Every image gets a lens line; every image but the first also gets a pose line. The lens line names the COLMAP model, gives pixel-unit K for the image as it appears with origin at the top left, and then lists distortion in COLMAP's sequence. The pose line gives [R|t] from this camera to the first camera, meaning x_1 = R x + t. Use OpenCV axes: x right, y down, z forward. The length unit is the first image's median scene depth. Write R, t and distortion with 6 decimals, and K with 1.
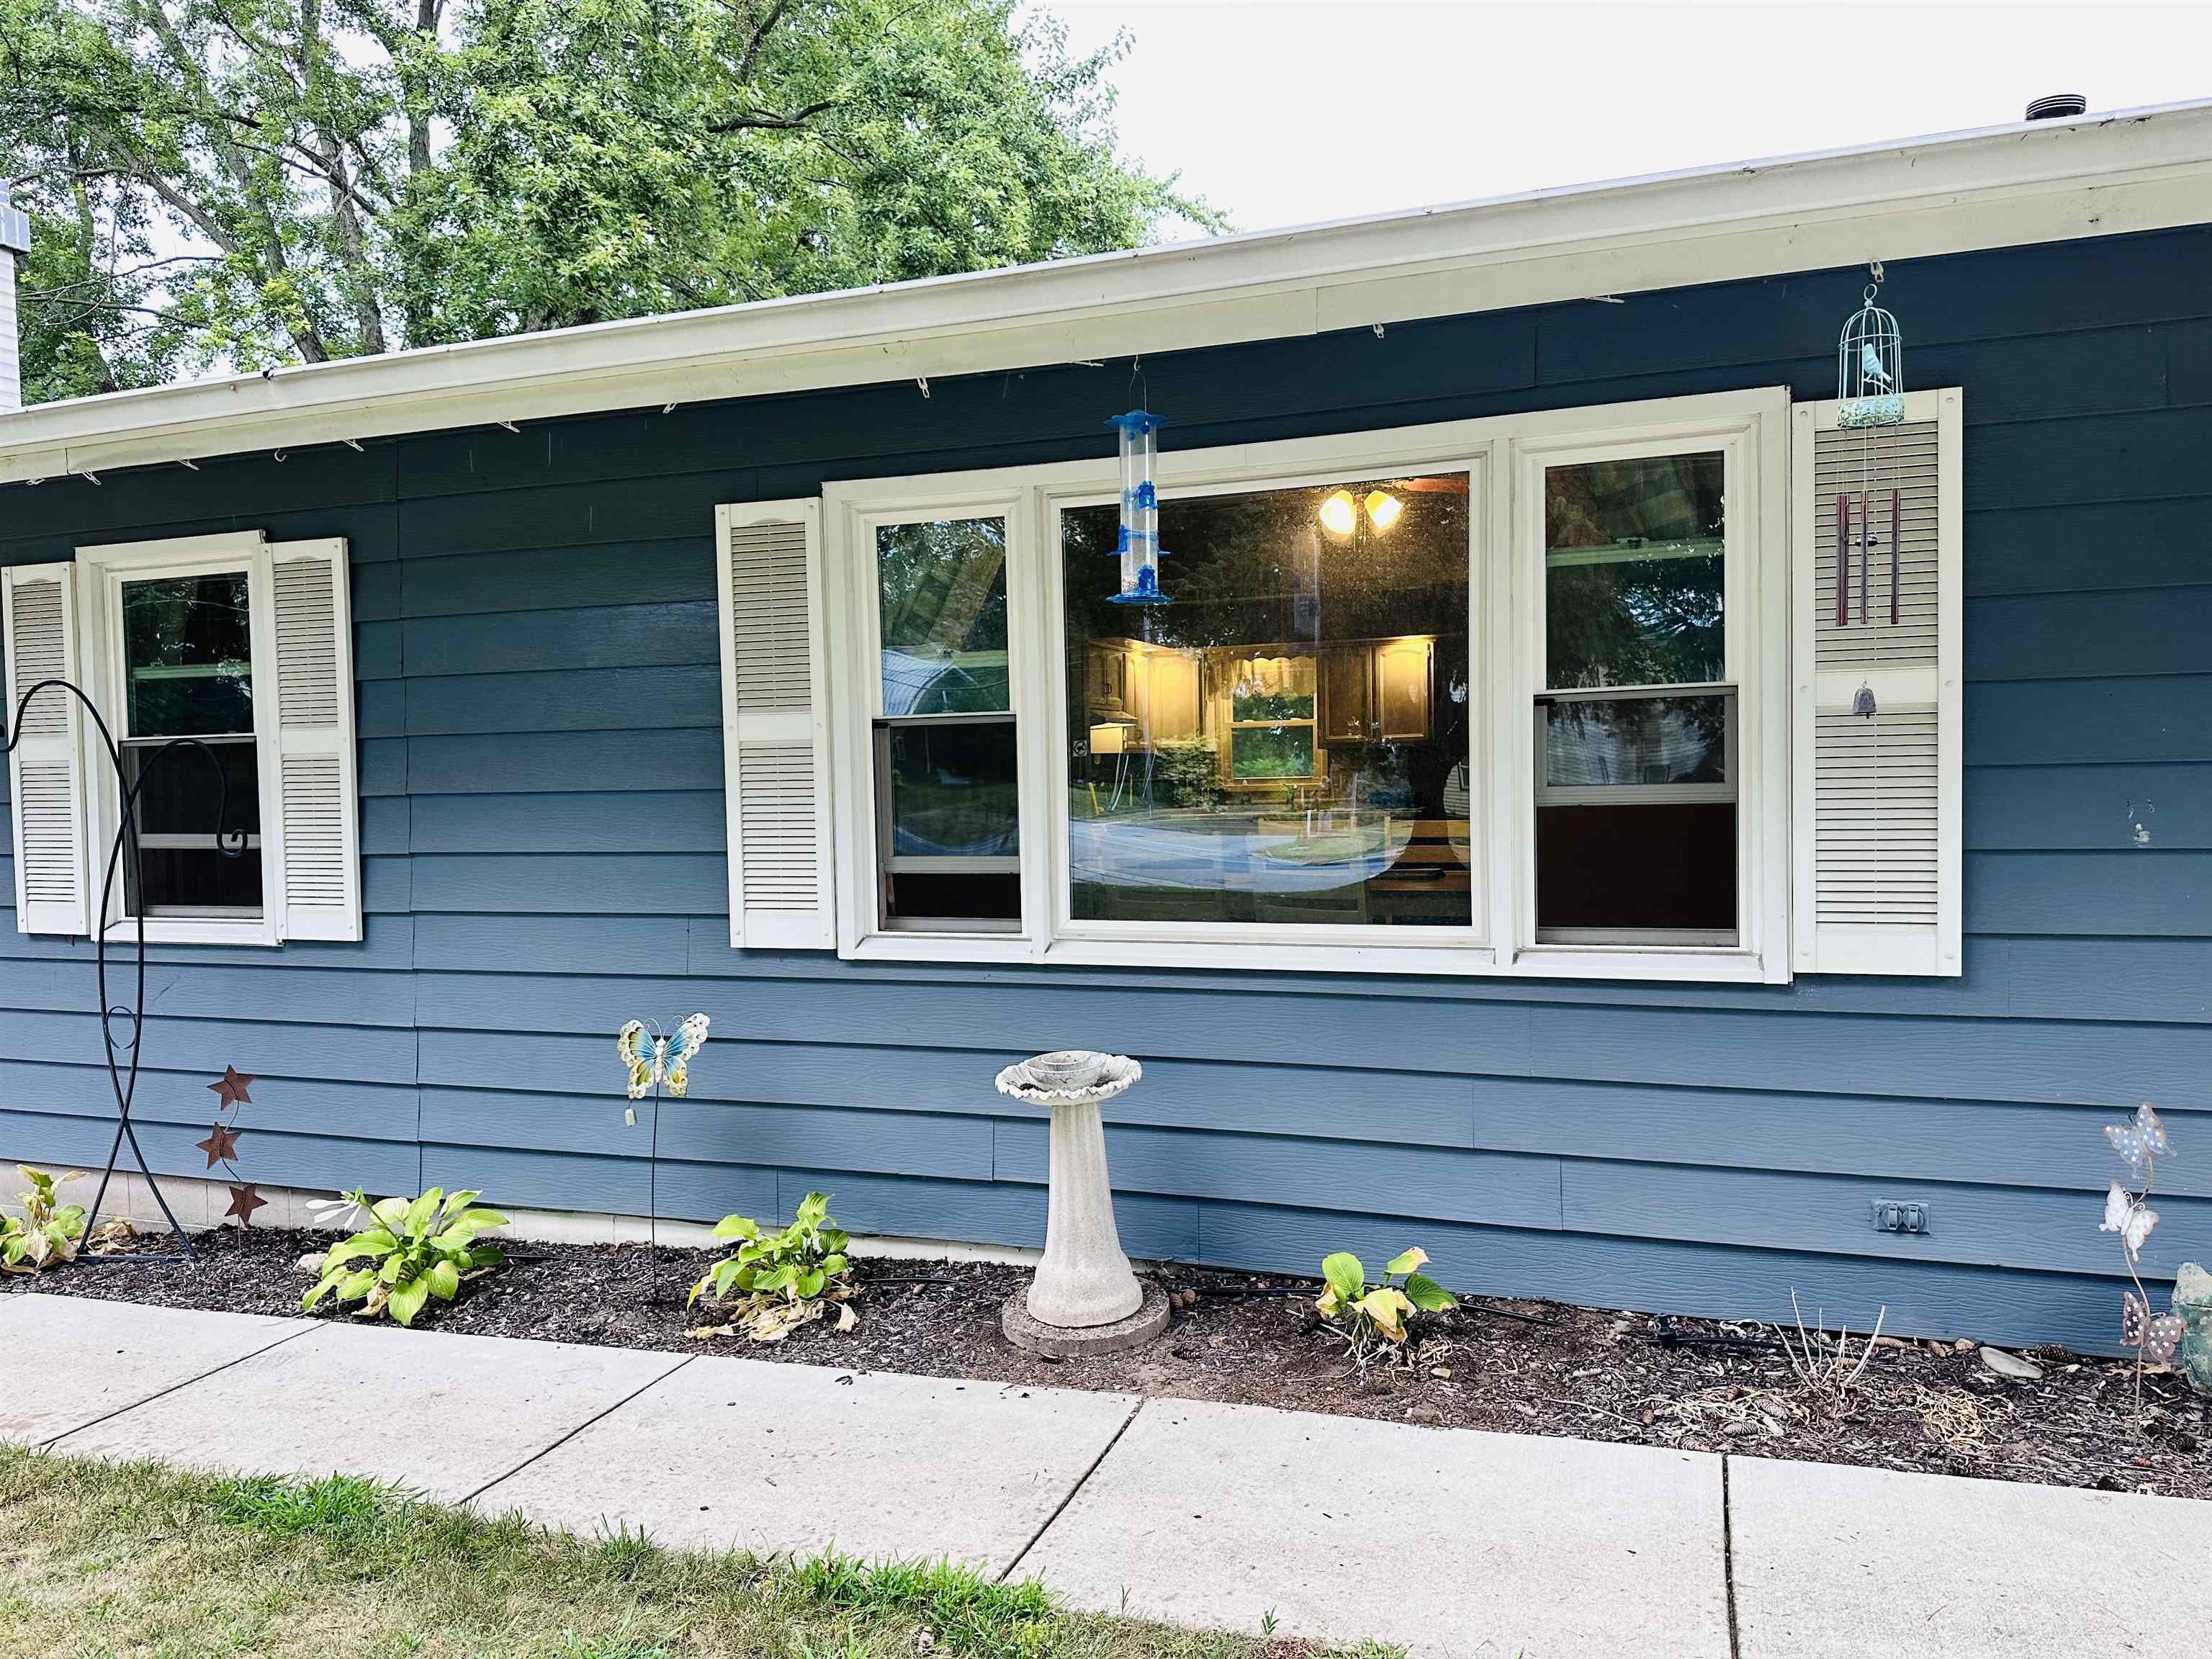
lens RADIAL K [[1583.0, 0, 1098.1], [0, 1583.0, 831.6], [0, 0, 1]] dist [0.049819, -0.052041]
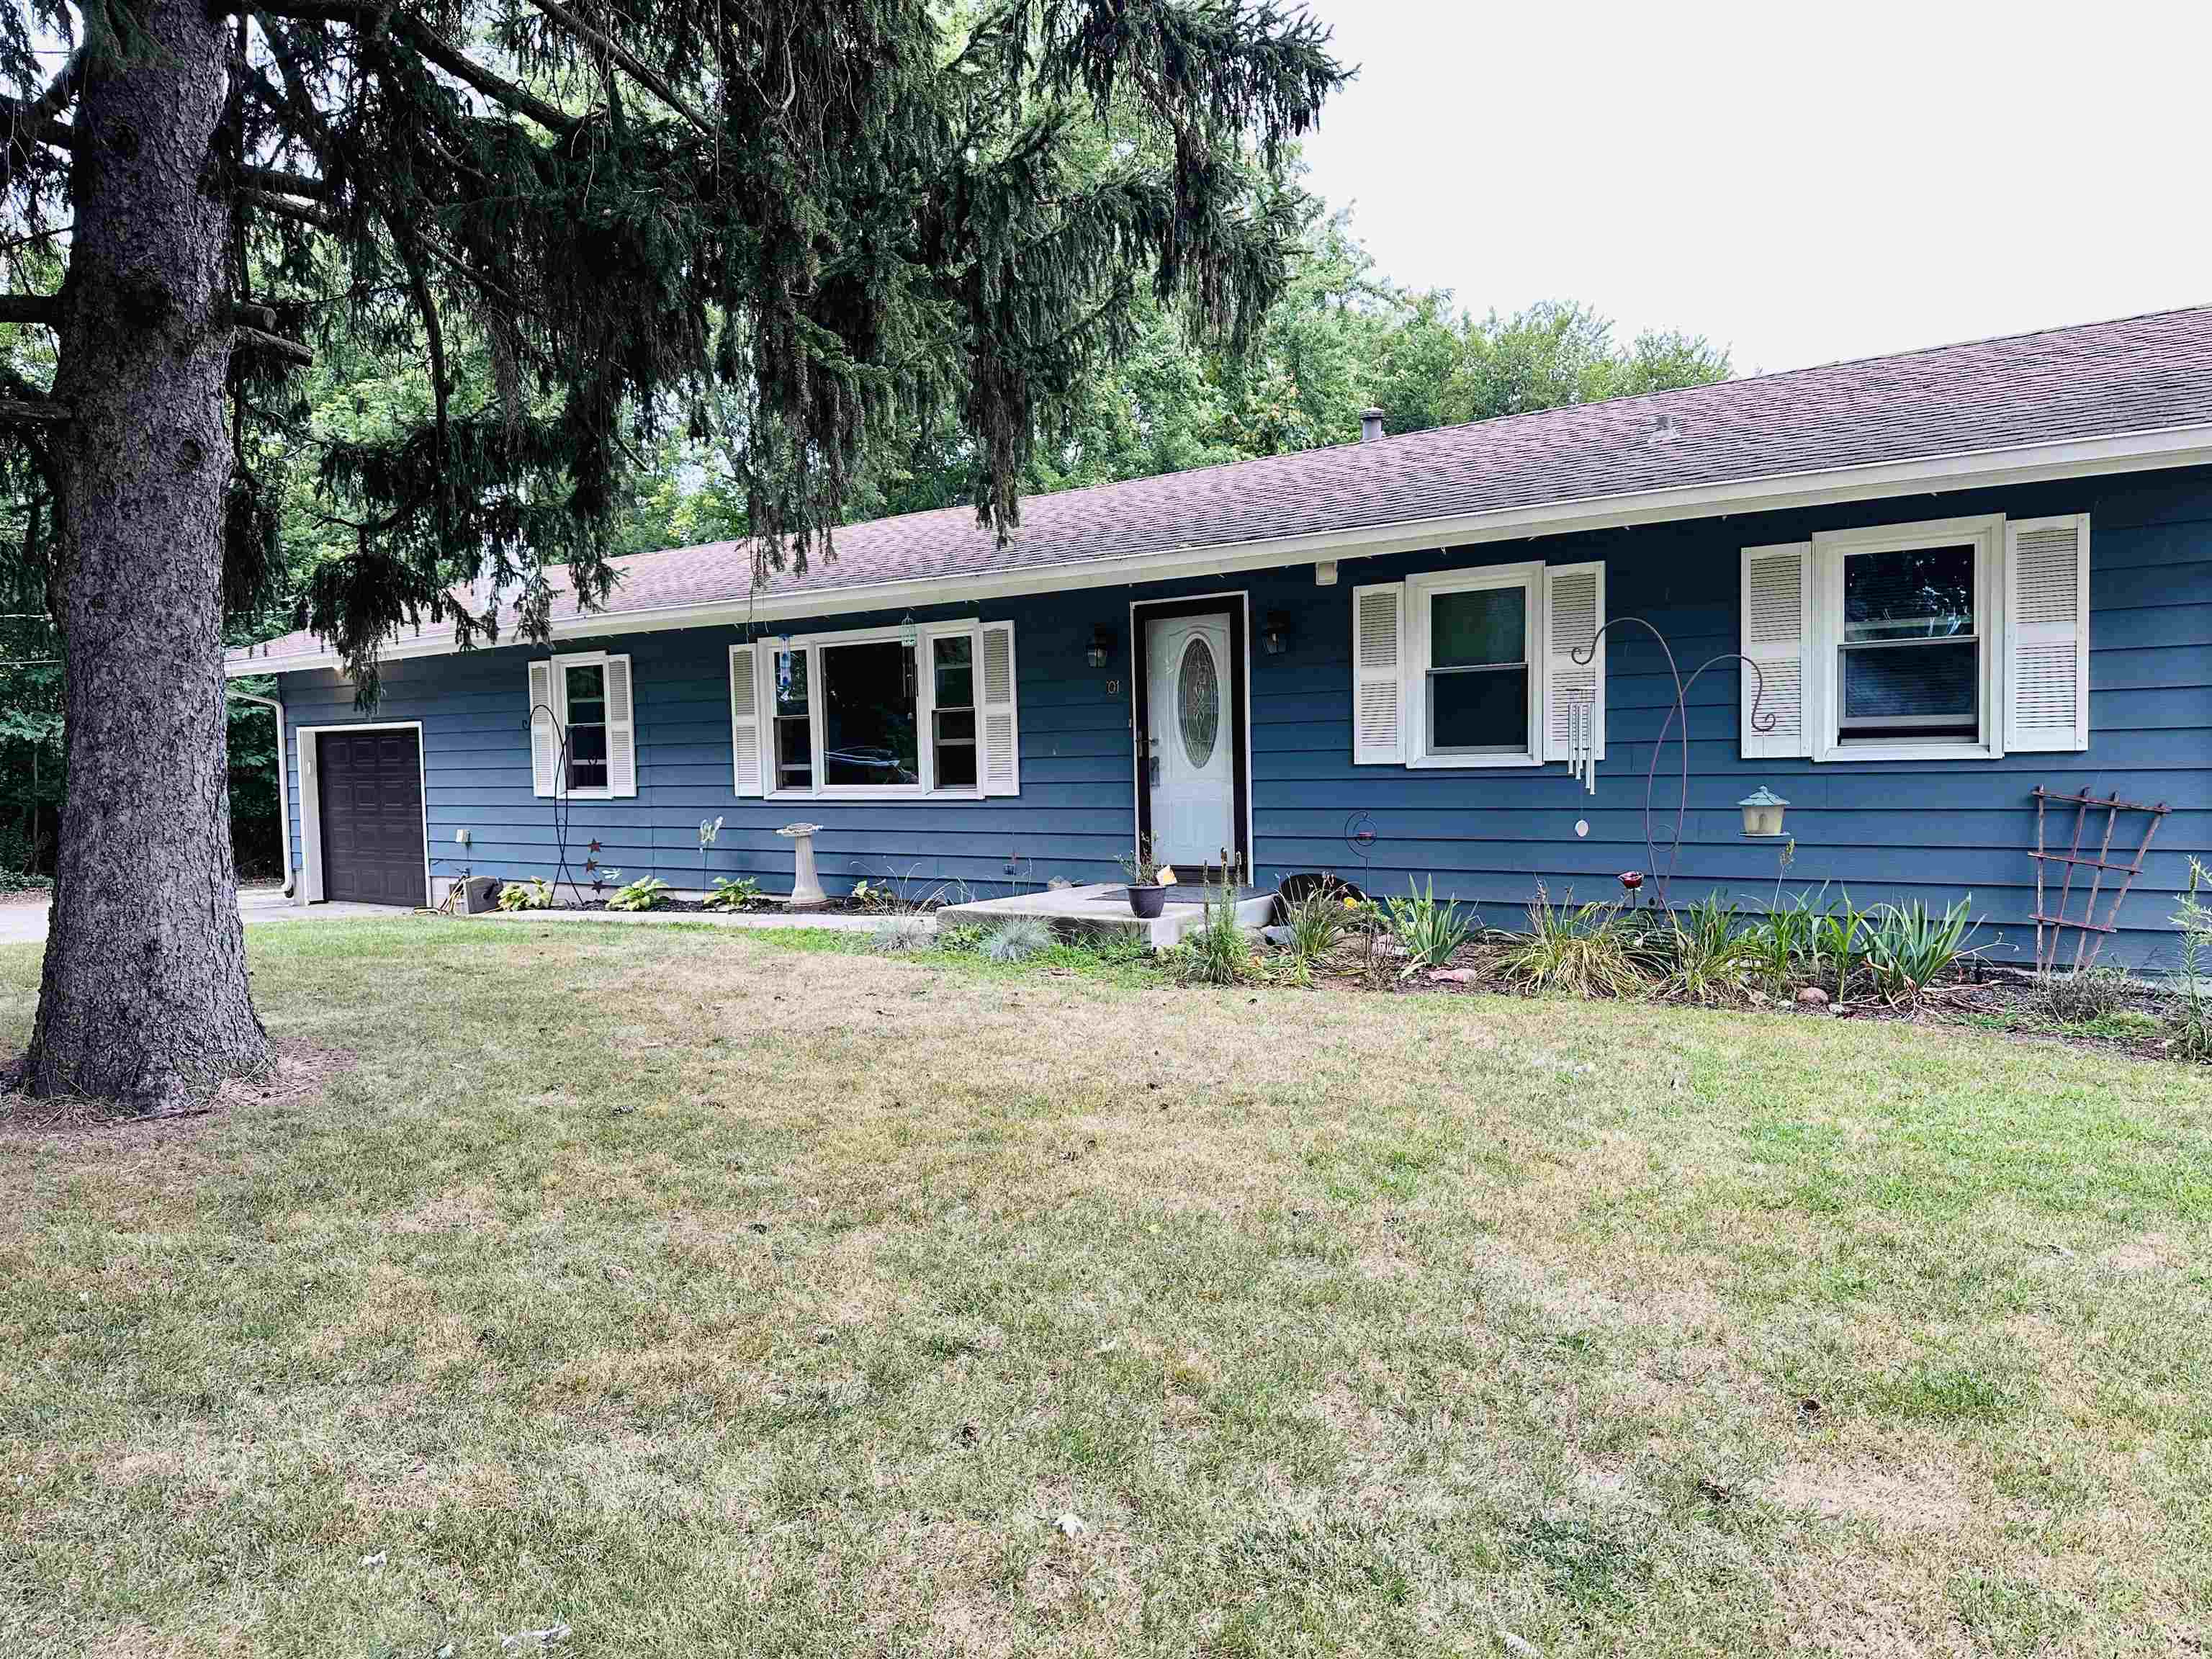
lens RADIAL K [[1583.0, 0, 1098.1], [0, 1583.0, 831.6], [0, 0, 1]] dist [0.049819, -0.052041]
pose [[0.957217, 0.013075, -0.289076, 1.133765], [-0.007296, 0.999752, 0.021058, 0.064901], [0.289280, -0.018048, 0.957074, -1.449293]]
